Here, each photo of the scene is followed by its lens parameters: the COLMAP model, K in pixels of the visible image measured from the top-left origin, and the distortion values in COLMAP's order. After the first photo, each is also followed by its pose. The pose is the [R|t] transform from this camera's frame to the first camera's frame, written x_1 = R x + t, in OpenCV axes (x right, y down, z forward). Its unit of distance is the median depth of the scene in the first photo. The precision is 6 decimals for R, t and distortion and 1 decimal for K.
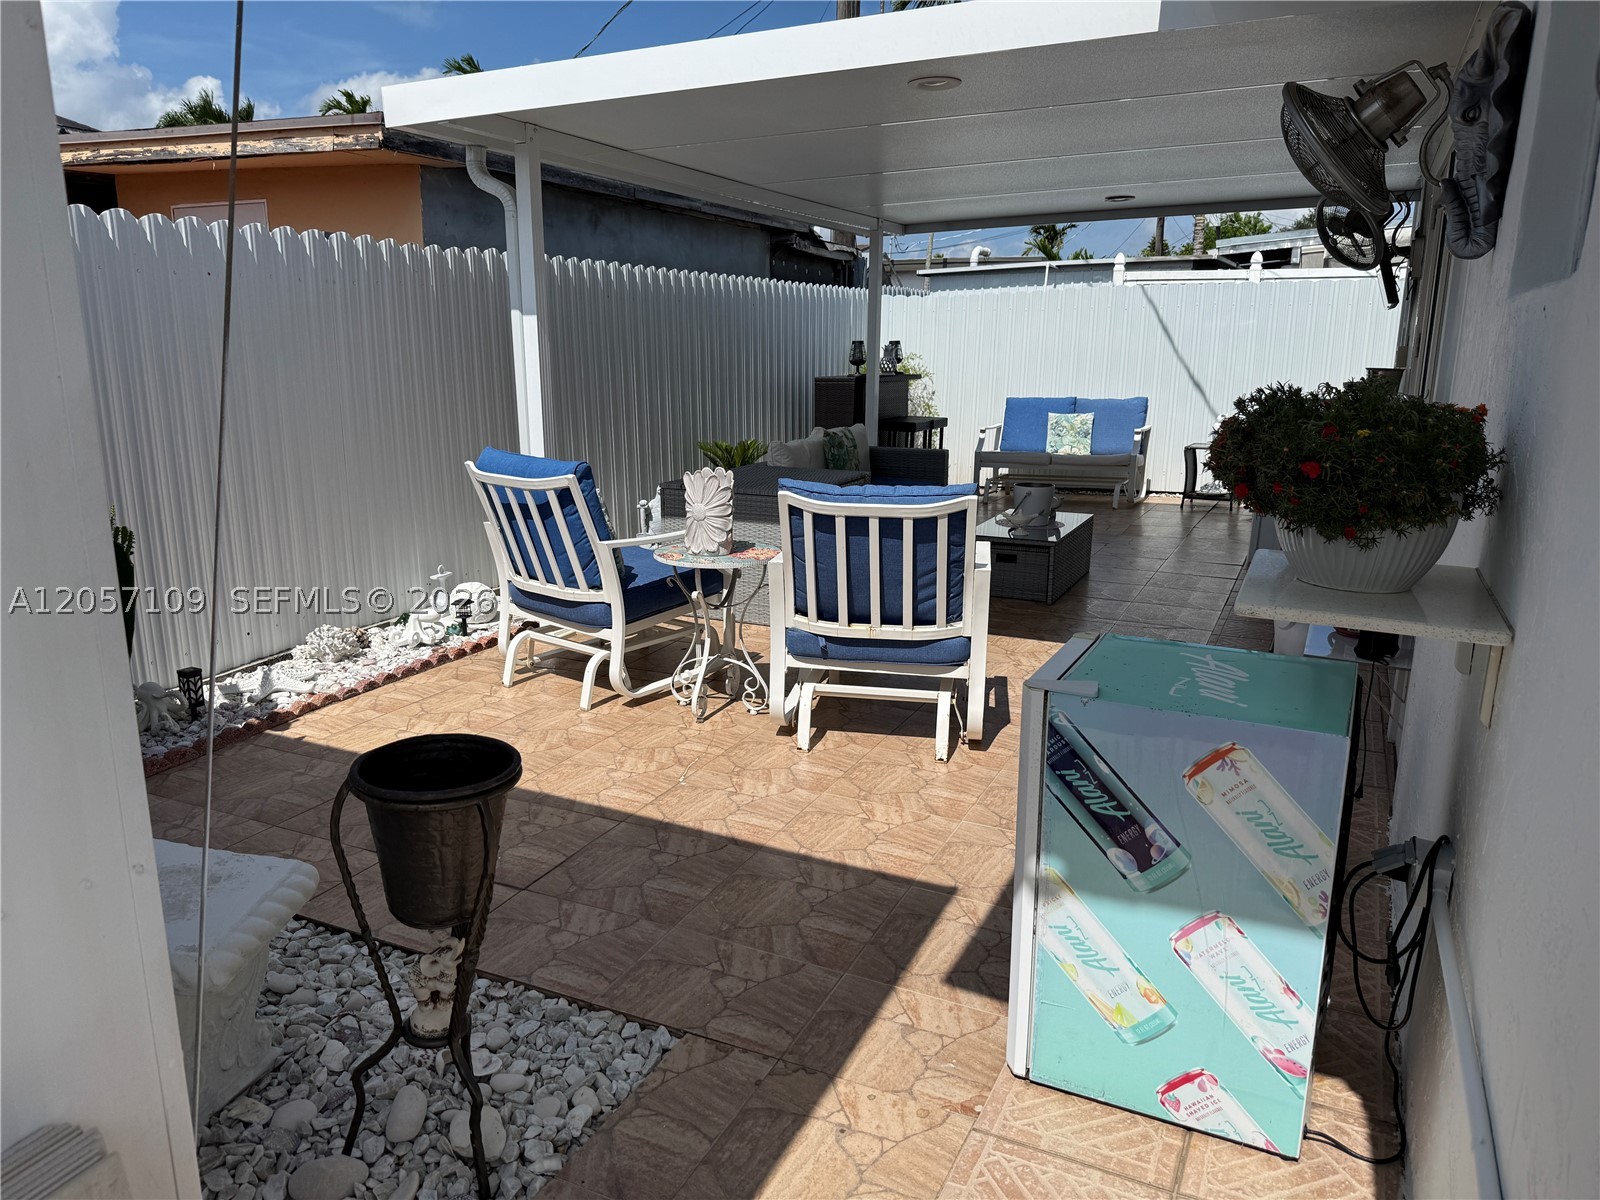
lens RADIAL K [[1113.2, 0, 800.1], [0, 1113.2, 595.6], [0, 0, 1]] dist [0.201170, -0.420549]
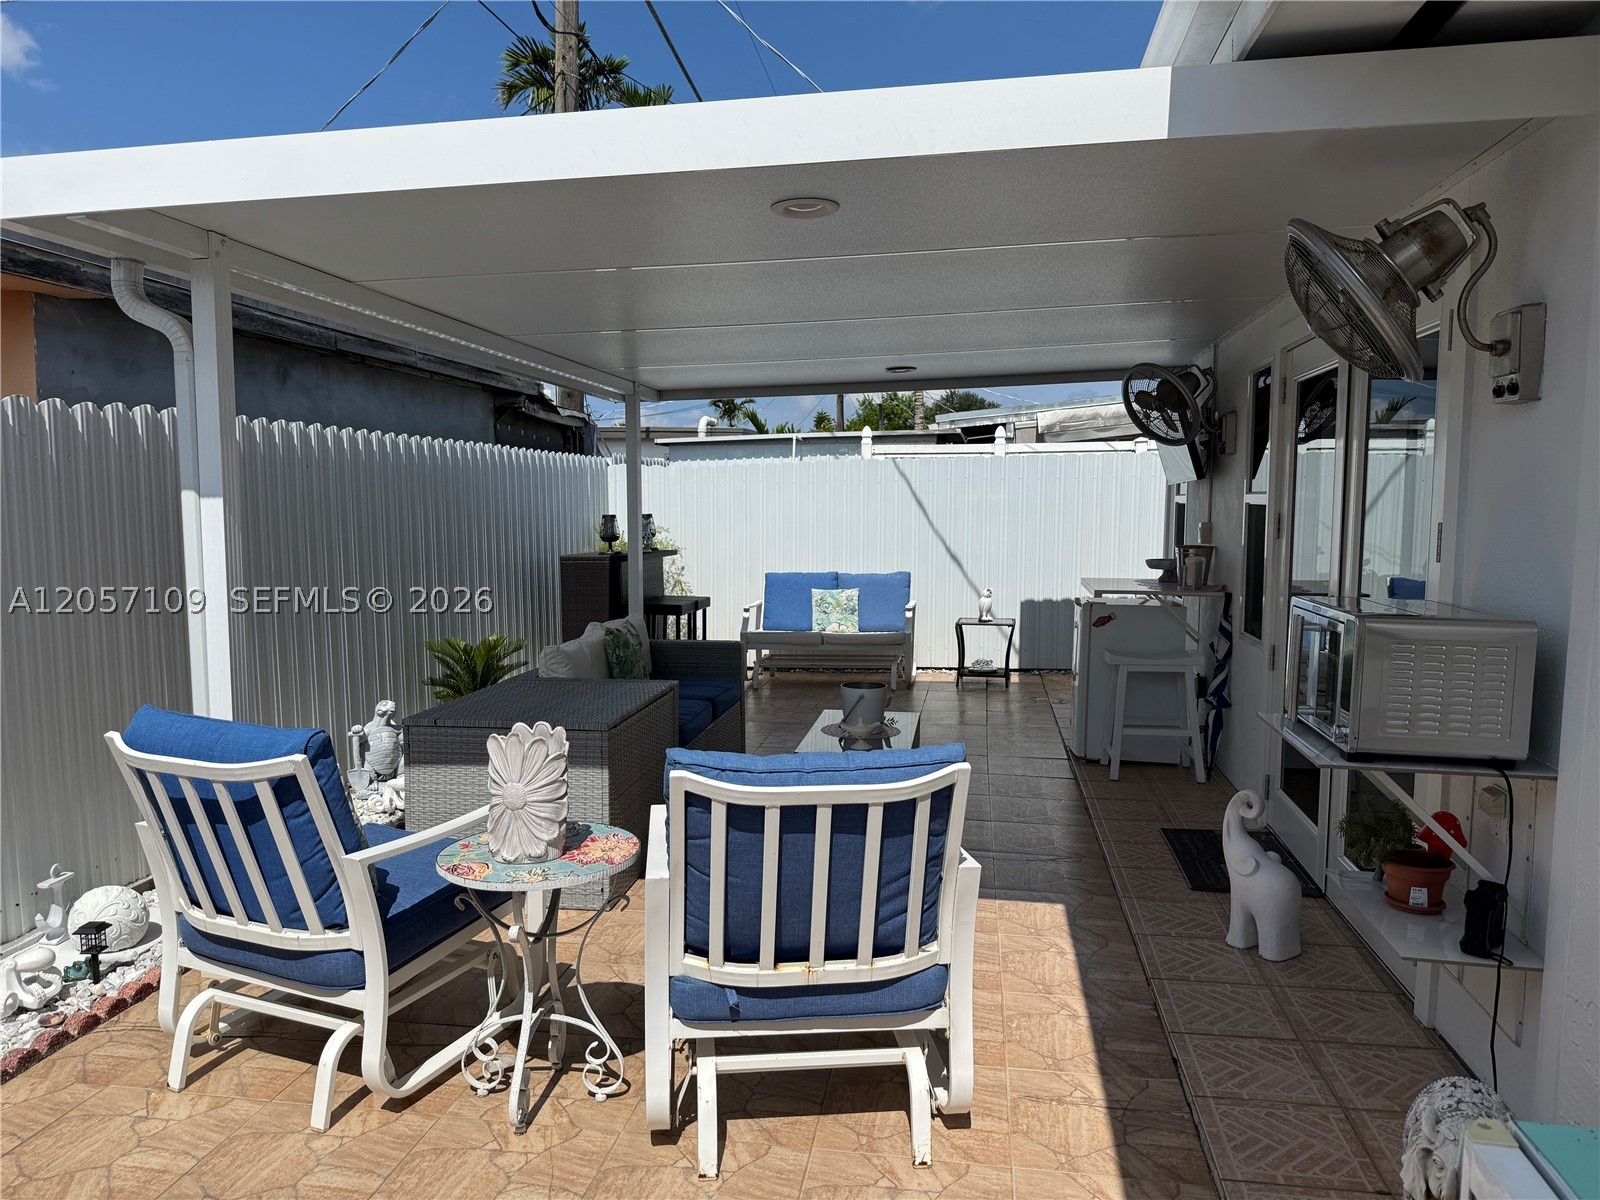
lens RADIAL K [[1103.6, 0, 800.0], [0, 1103.6, 600.0], [0, 0, 1]] dist [0.054723, -0.076676]
pose [[0.958632, -0.028840, 0.283182, -0.090297], [0.066523, 0.990003, -0.124373, -0.078610], [-0.276764, 0.138067, 0.950968, 0.270689]]
